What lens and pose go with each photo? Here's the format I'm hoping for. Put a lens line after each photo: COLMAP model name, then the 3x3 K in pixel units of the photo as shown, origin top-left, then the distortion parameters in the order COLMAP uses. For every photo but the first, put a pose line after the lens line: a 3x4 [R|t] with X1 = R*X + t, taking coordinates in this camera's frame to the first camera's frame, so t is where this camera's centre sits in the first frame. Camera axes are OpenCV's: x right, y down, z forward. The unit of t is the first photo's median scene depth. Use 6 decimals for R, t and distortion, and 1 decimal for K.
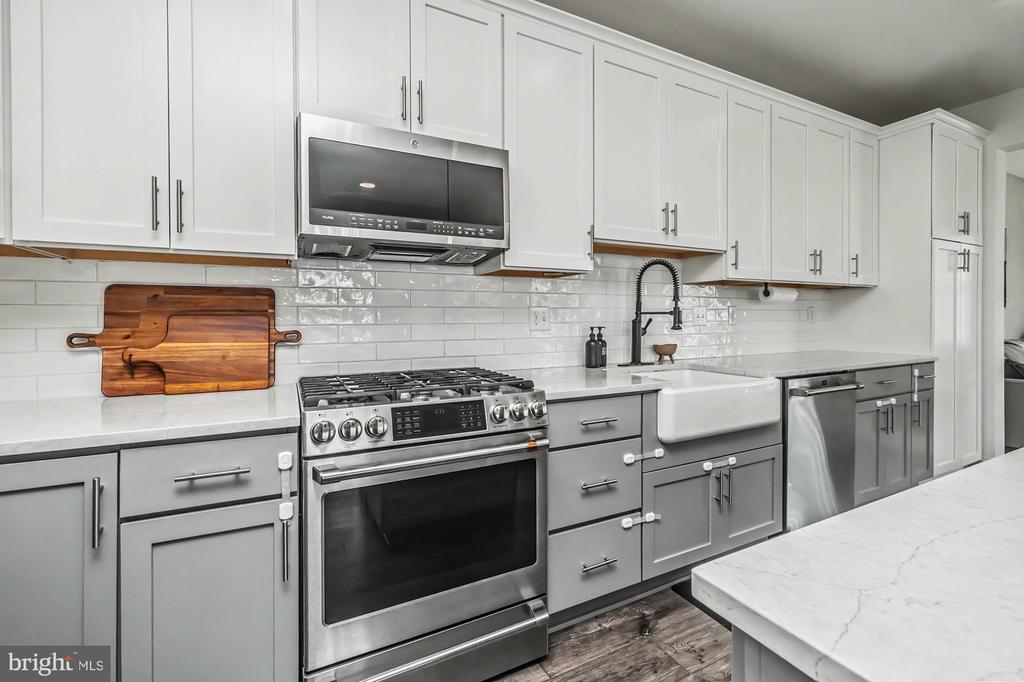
lens RADIAL K [[441.8, 0, 517.0], [0, 441.8, 320.3], [0, 0, 1]] dist [0.002258, 0.000250]
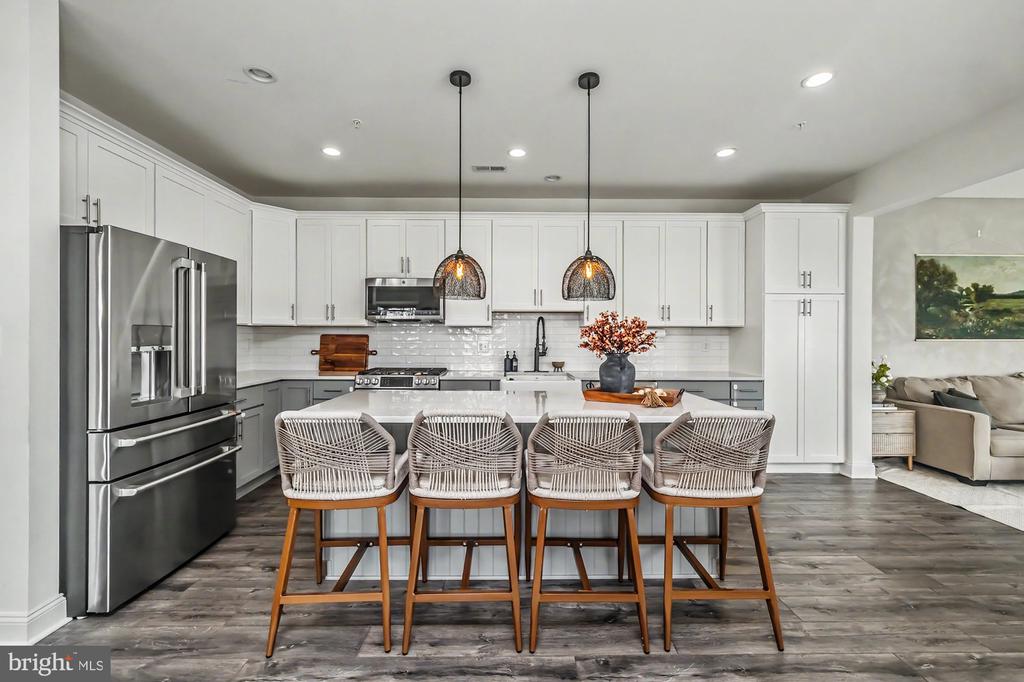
lens RADIAL K [[433.1, 0, 512.1], [0, 433.1, 337.6], [0, 0, 1]] dist [0.000951, 0.000343]
pose [[0.899449, 0.009361, -0.436925, 1.184179], [-0.009379, 0.999954, 0.002114, -0.057048], [0.436925, 0.002196, 0.899495, -0.844268]]
